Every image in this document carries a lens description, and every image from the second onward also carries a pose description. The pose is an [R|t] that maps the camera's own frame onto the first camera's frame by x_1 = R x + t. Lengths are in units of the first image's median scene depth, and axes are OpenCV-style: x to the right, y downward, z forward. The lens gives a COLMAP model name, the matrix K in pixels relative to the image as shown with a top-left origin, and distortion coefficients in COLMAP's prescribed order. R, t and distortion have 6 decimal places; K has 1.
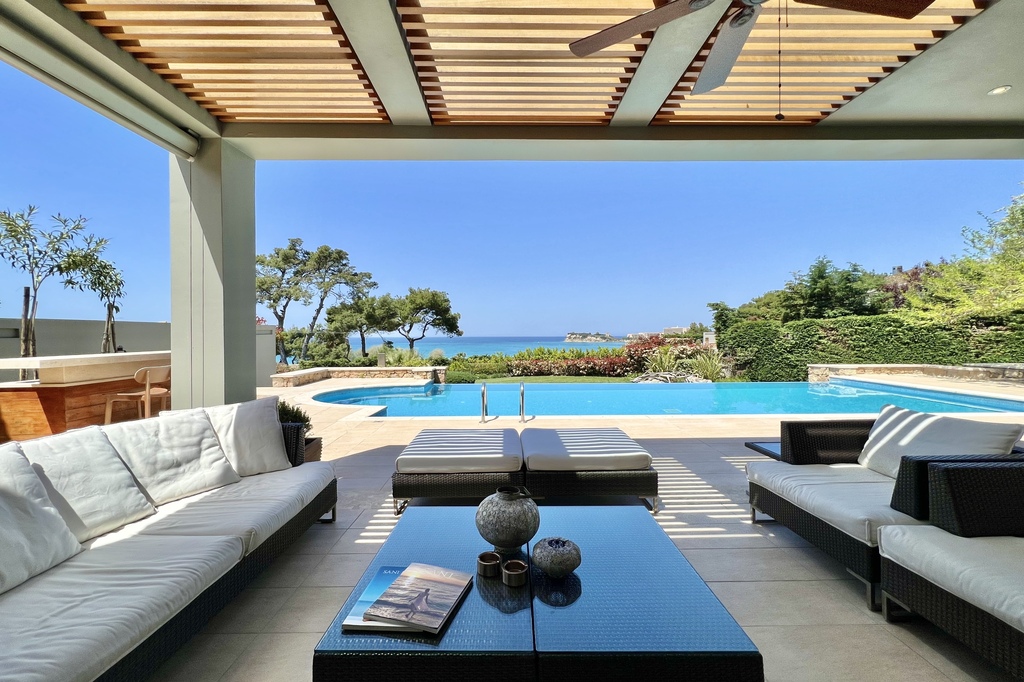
lens RADIAL K [[413.6, 0, 512.0], [0, 413.6, 341.0], [0, 0, 1]] dist [-0.001007, -0.000162]
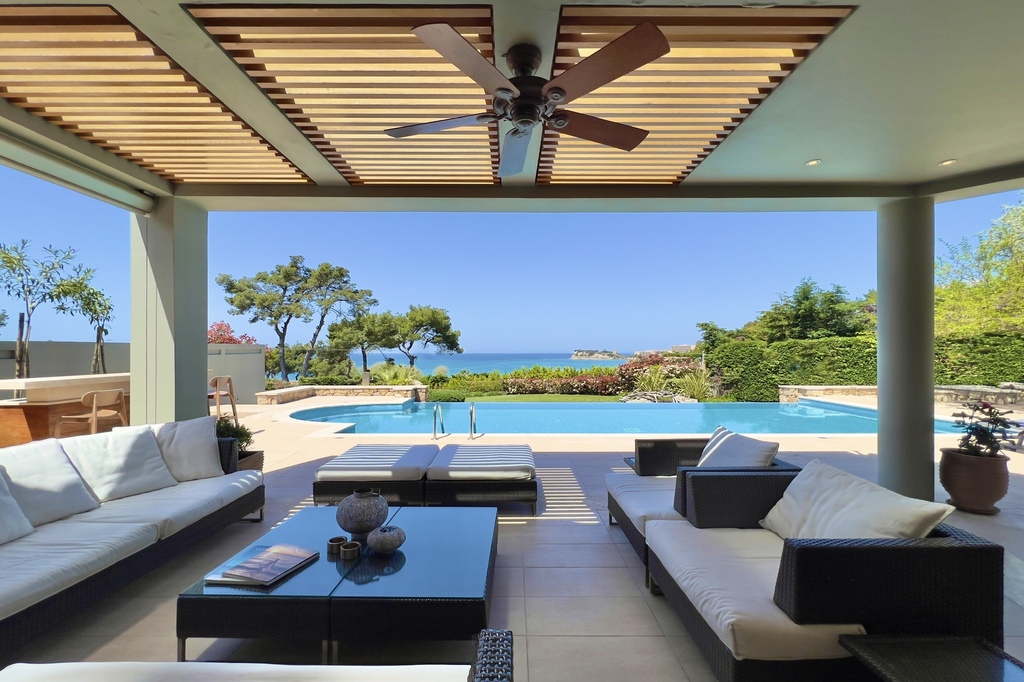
lens RADIAL K [[416.5, 0, 512.6], [0, 416.5, 357.1], [0, 0, 1]] dist [-0.000063, 0.000005]
pose [[0.999920, 0.005082, -0.011612, 0.029918], [-0.005108, 0.999984, -0.002223, -0.003598], [0.011601, 0.002282, 0.999930, -0.019031]]
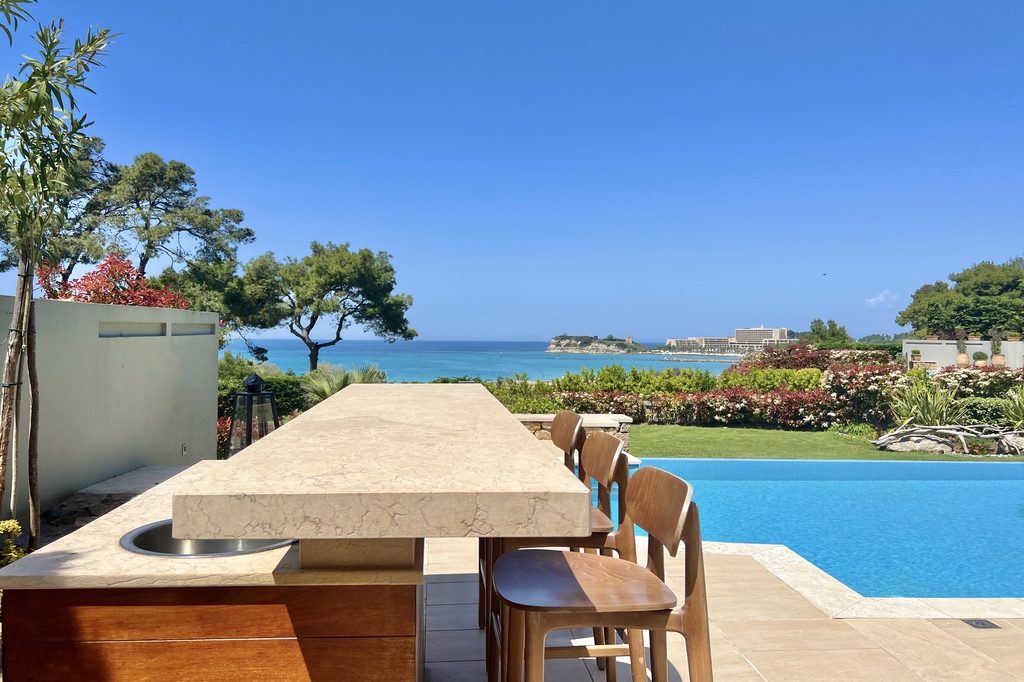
lens RADIAL K [[783.9, 0, 475.2], [0, 783.9, 340.8], [0, 0, 1]] dist [0.036427, -0.002281]
pose [[0.999625, 0.015438, 0.022595, -0.150781], [-0.015190, 0.999823, -0.011099, -0.001978], [-0.022763, 0.010751, 0.999683, 0.081212]]
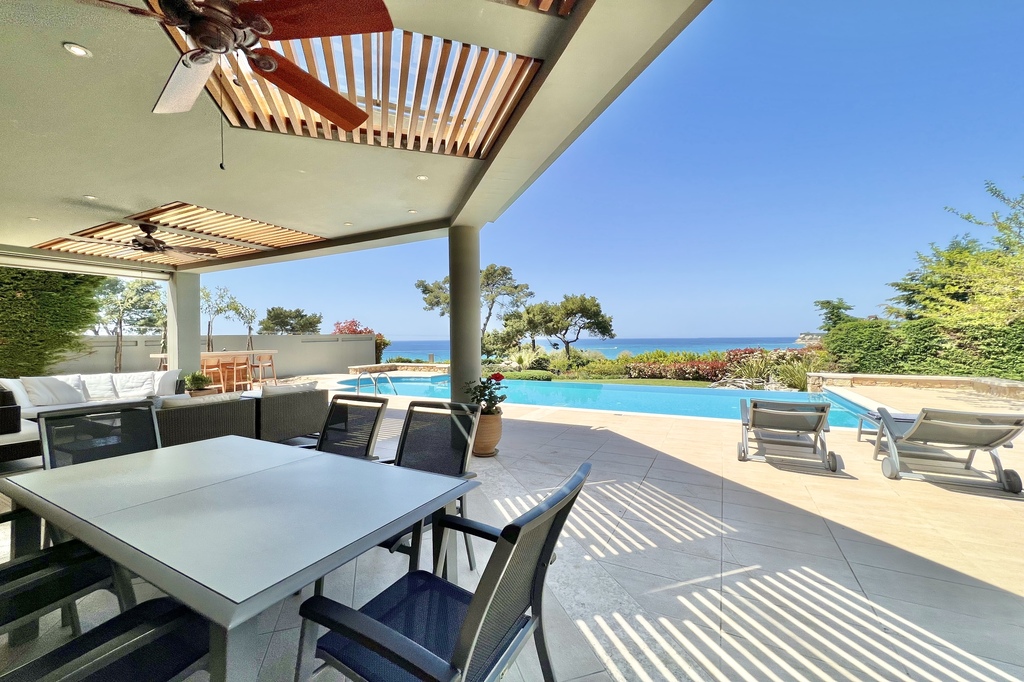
lens RADIAL K [[402.0, 0, 512.0], [0, 402.0, 341.0], [0, 0, 1]] dist [0.015757, -0.000085]
pose [[0.890512, -0.001331, -0.454957, 0.248567], [-0.000544, 0.999992, -0.003990, -0.003573], [0.454959, 0.003800, 0.890505, -0.034508]]
